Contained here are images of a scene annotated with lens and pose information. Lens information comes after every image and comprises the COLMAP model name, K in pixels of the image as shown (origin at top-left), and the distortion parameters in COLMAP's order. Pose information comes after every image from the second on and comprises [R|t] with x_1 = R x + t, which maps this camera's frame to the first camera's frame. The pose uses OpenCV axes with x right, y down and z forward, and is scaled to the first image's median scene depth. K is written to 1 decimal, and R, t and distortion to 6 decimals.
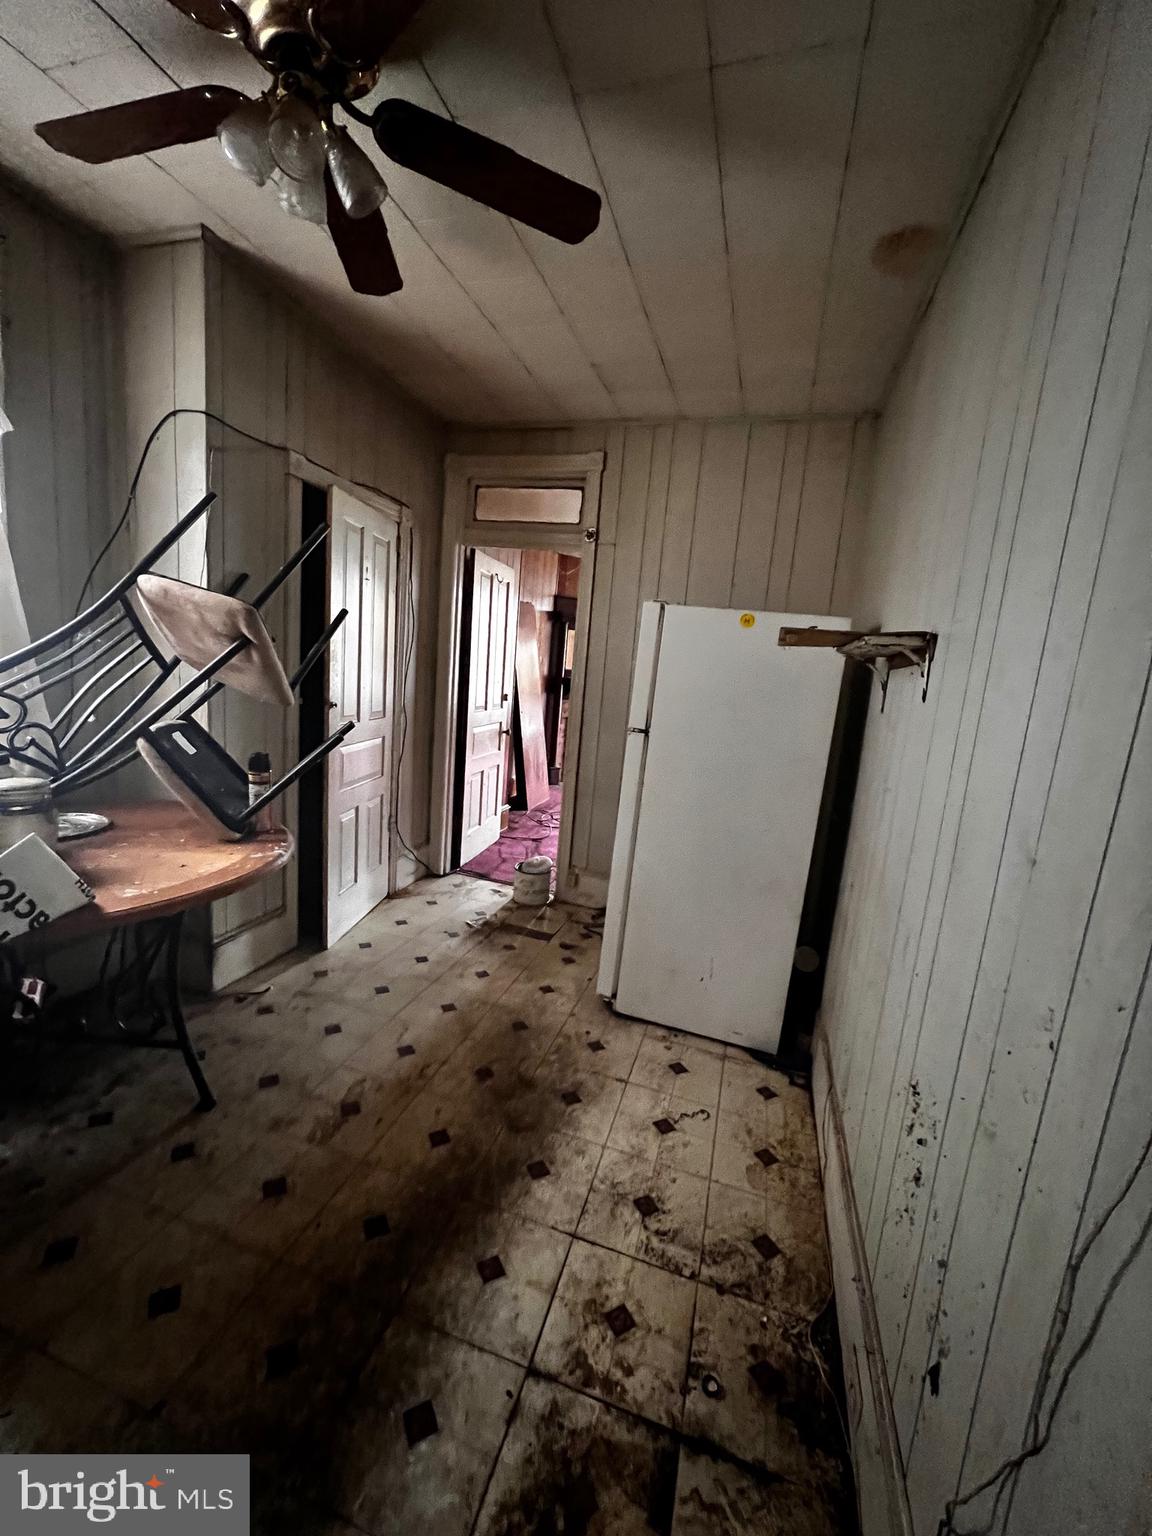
lens RADIAL K [[616.8, 0, 581.6], [0, 616.8, 767.9], [0, 0, 1]] dist [-0.002472, 0.000286]
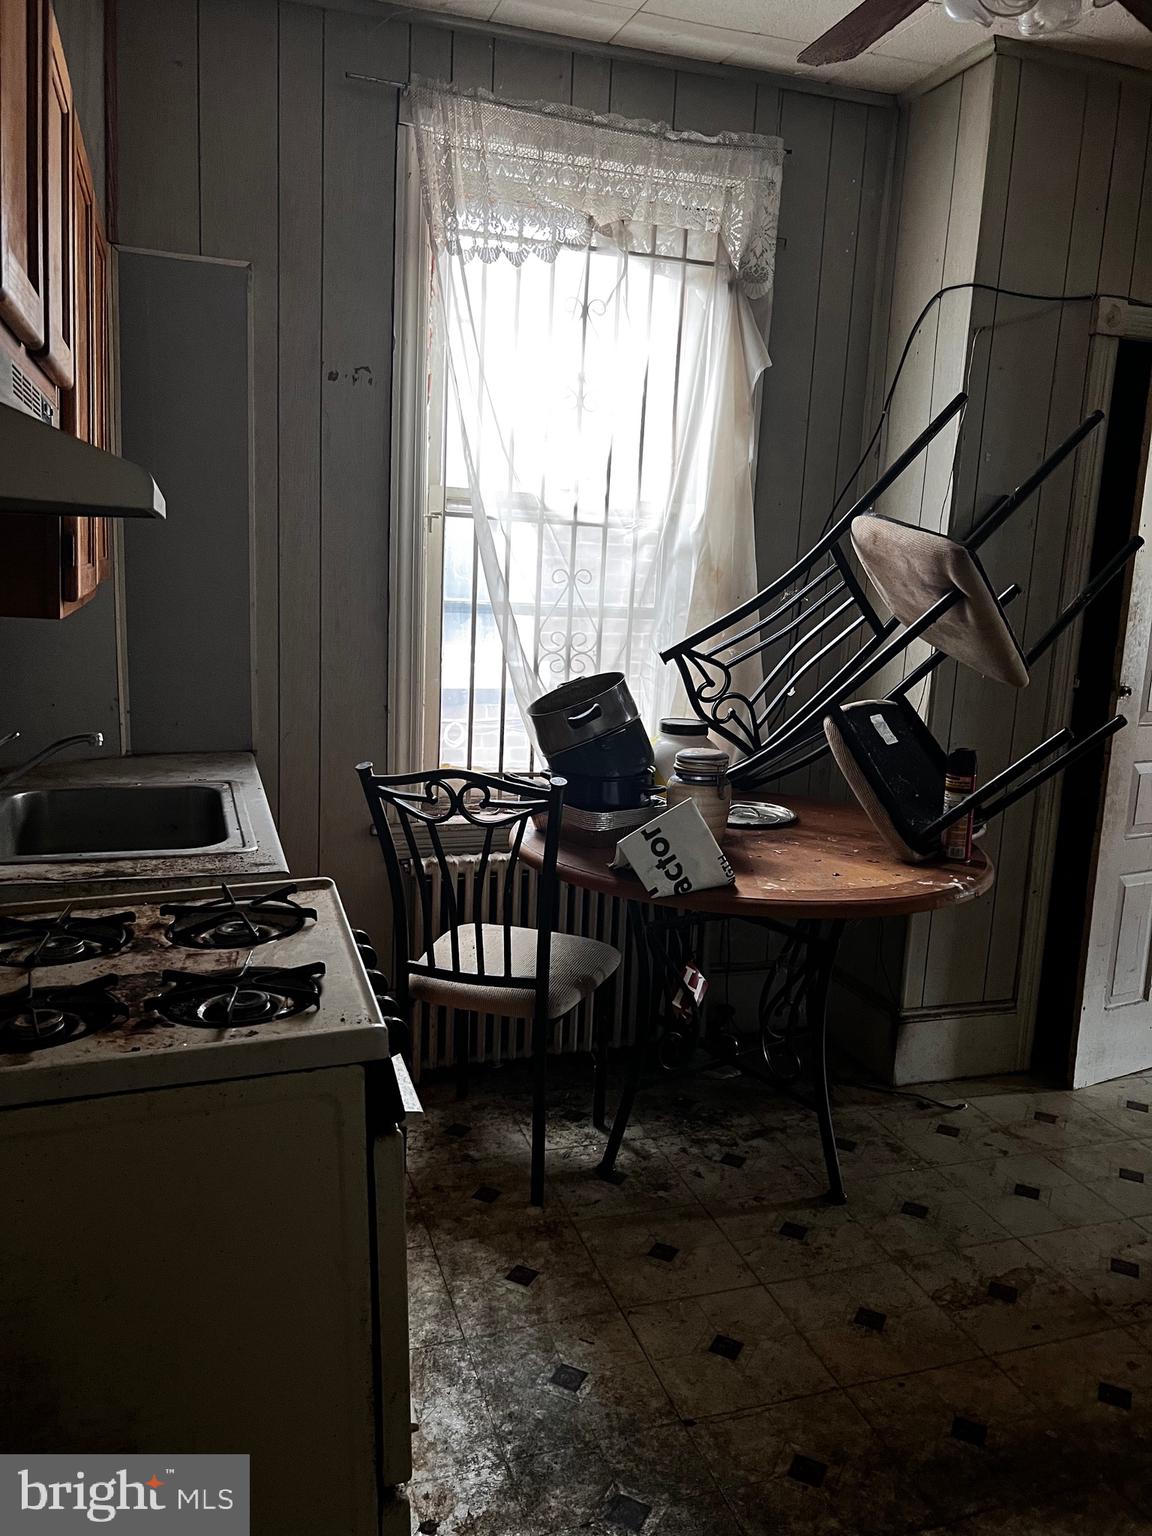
lens RADIAL K [[1166.8, 0, 568.3], [0, 1166.8, 768.5], [0, 0, 1]] dist [0.007436, -0.009537]
pose [[0.570714, 0.086137, -0.816619, 0.339869], [-0.126678, 0.991813, 0.016084, 0.036509], [0.811319, 0.094269, 0.576954, -0.156045]]
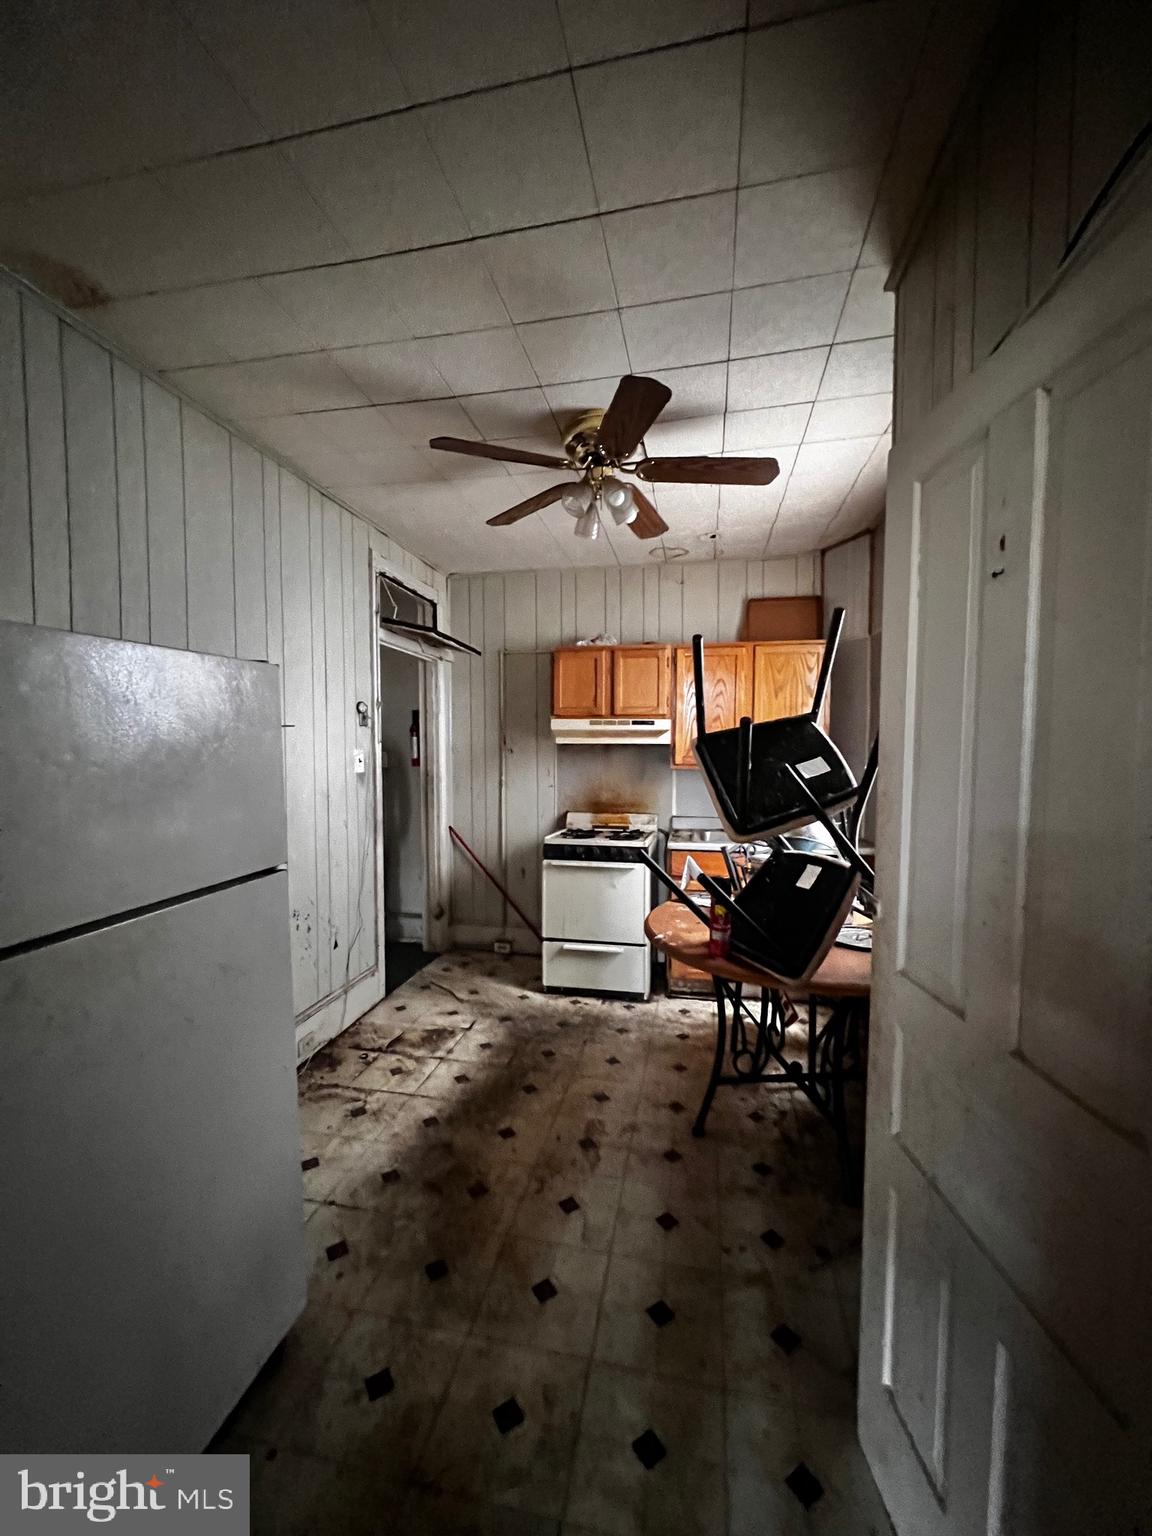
lens RADIAL K [[616.8, 0, 570.5], [0, 616.8, 771.4], [0, 0, 1]] dist [-0.002472, 0.000286]
pose [[-0.993580, -0.080818, -0.079161, -0.194838], [-0.095443, 0.974508, 0.203039, -0.393731], [0.060734, 0.209291, -0.975966, 2.050166]]
